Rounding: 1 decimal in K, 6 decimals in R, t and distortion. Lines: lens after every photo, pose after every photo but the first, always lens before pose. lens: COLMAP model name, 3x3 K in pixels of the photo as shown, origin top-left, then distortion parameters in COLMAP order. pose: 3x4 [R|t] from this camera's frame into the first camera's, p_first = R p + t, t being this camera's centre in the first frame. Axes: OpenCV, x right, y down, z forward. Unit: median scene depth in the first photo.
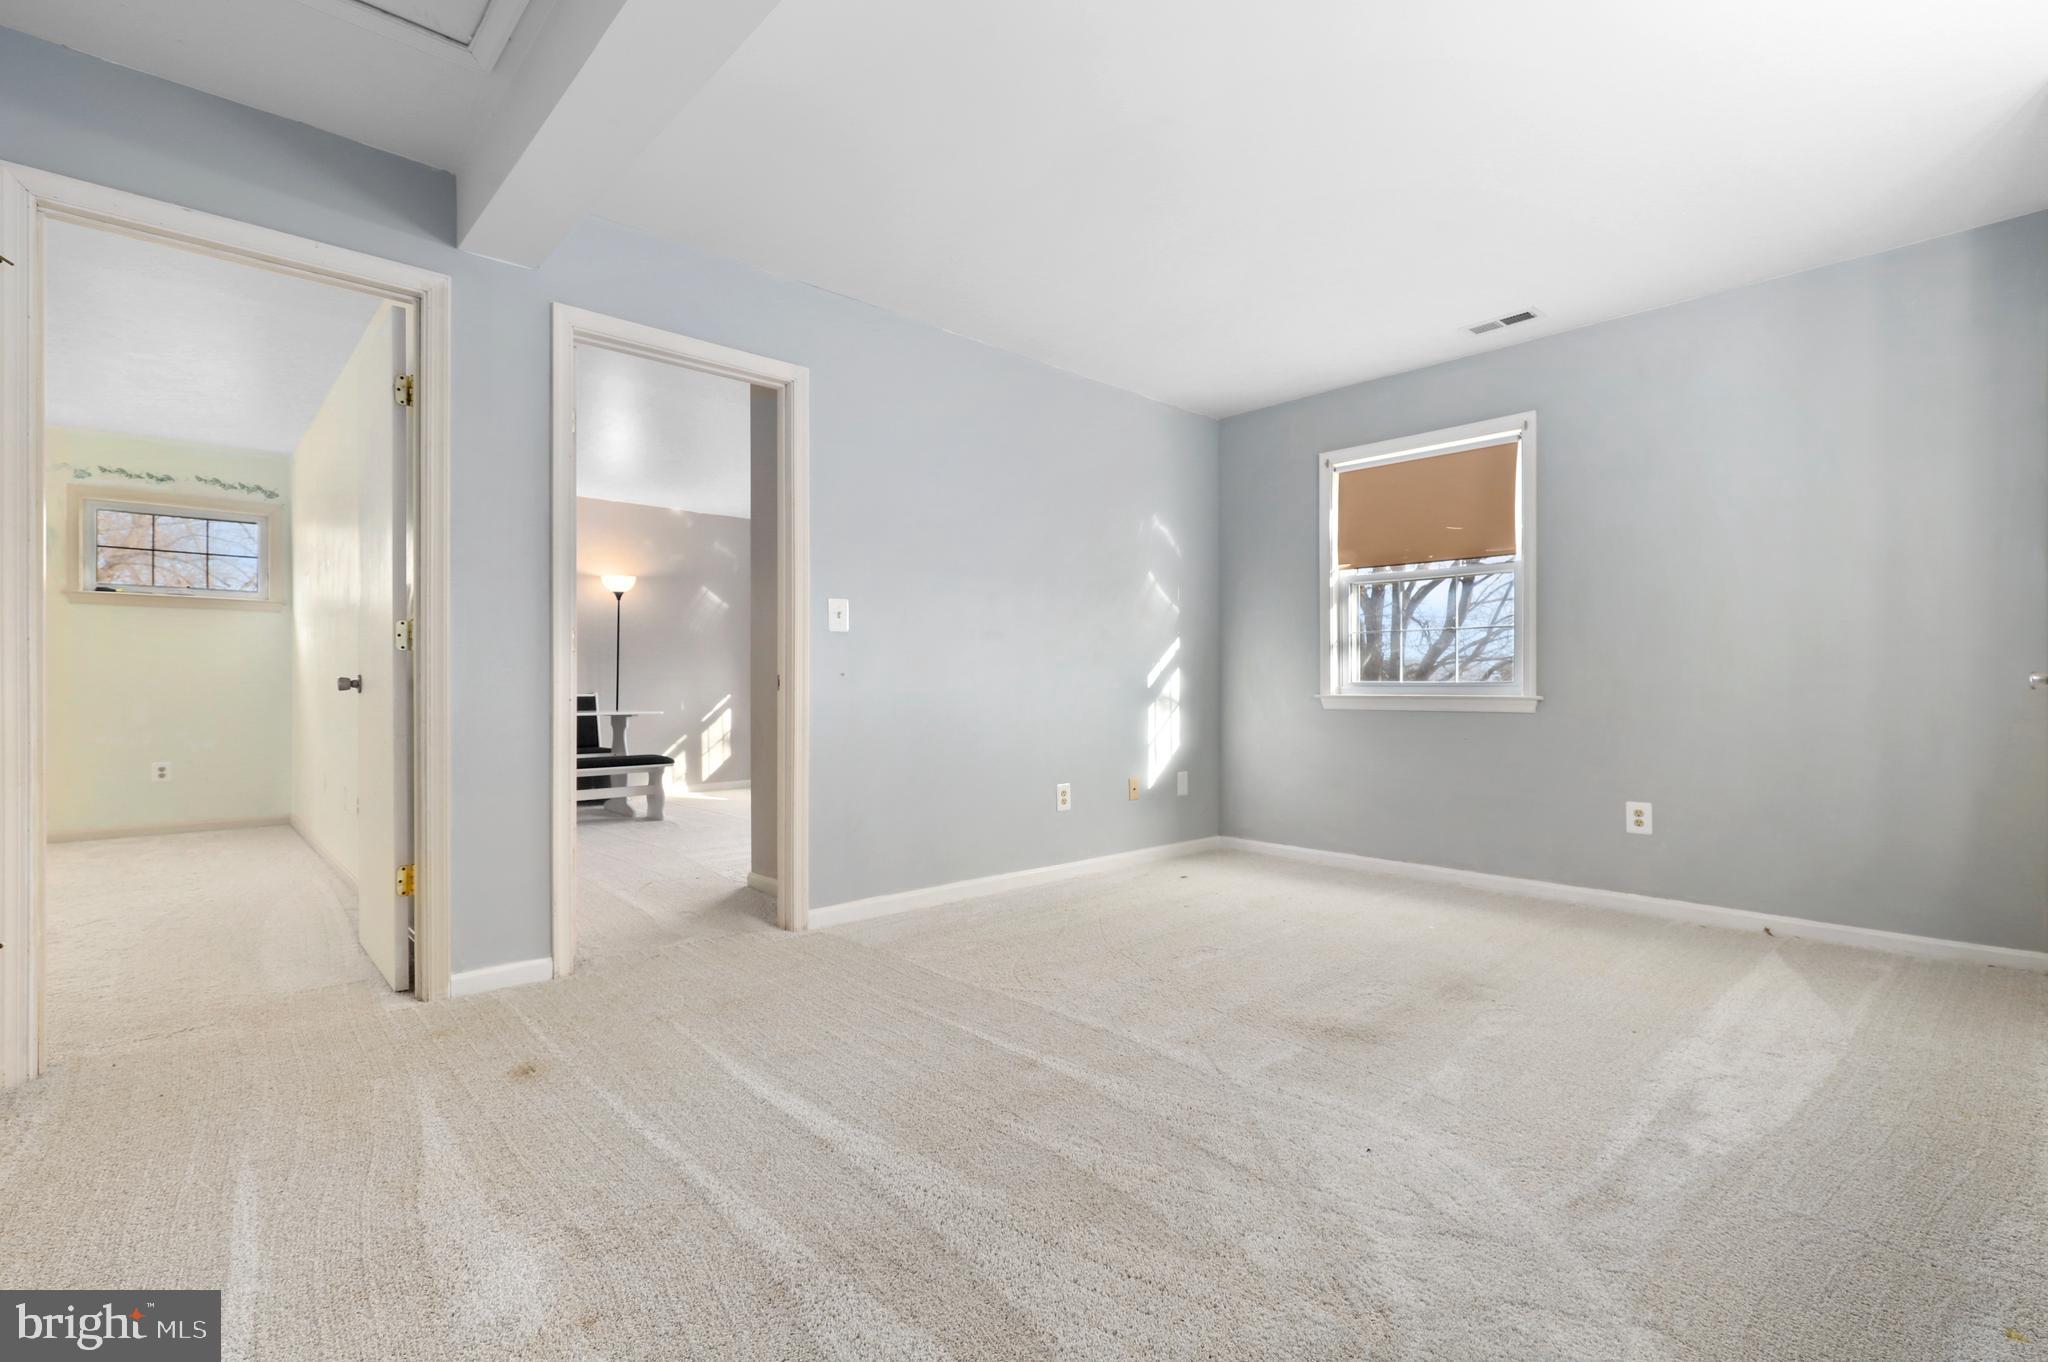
lens RADIAL K [[924.1, 0, 1036.9], [0, 924.1, 689.9], [0, 0, 1]] dist [0.000365, -0.000155]
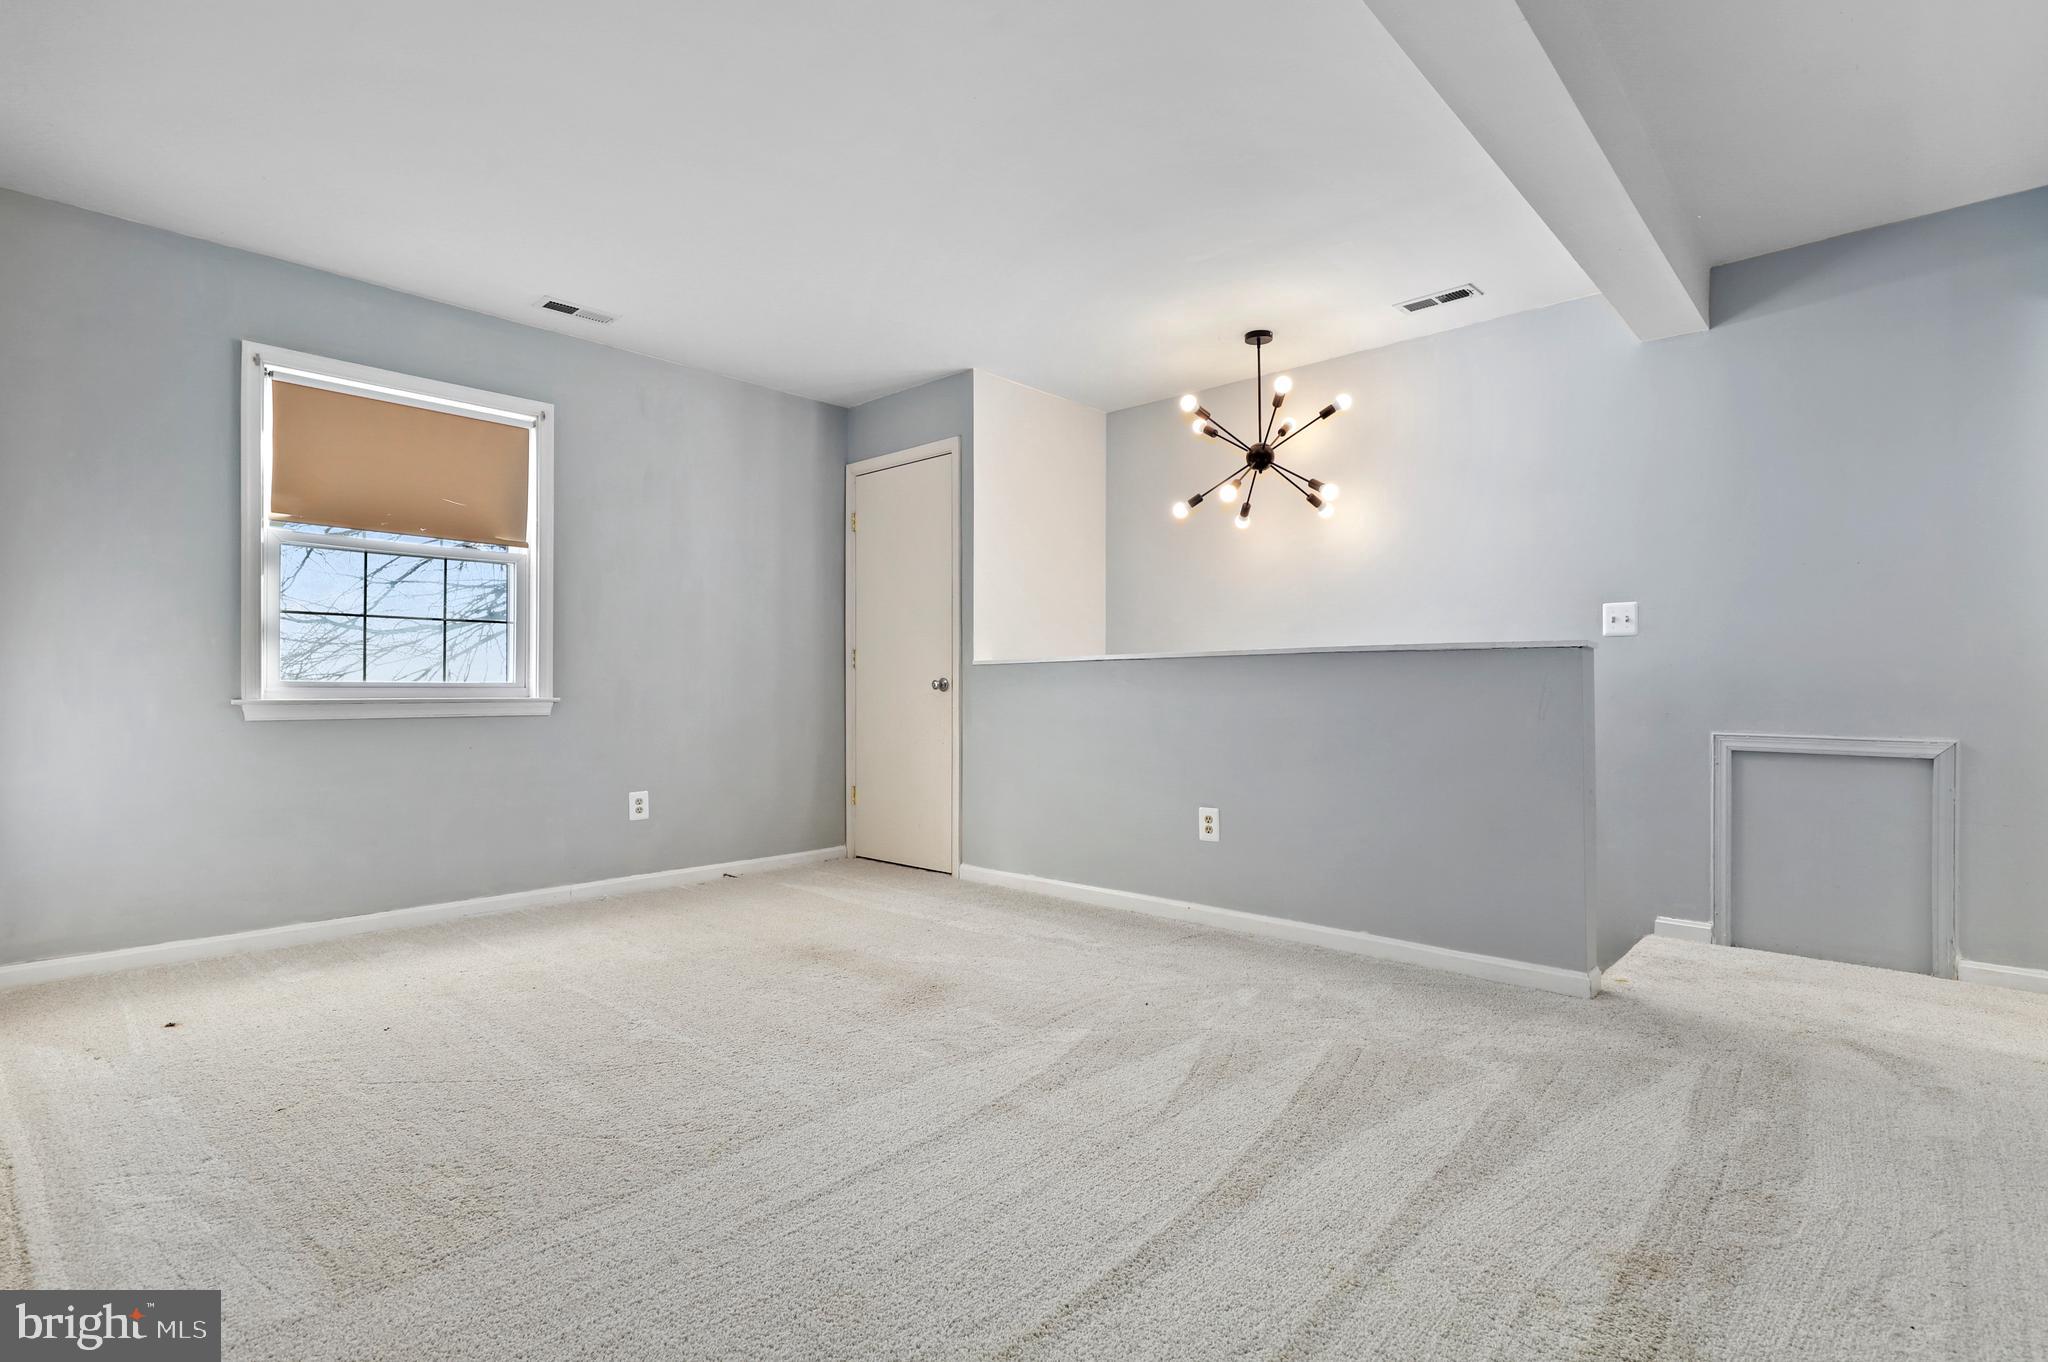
lens RADIAL K [[971.6, 0, 1026.9], [0, 971.6, 686.7], [0, 0, 1]] dist [-0.000327, -0.000201]
pose [[-0.067491, 0.002512, 0.997717, -0.747538], [0.003896, 0.999990, -0.002255, -0.000793], [-0.997712, 0.003735, -0.067500, 0.827121]]
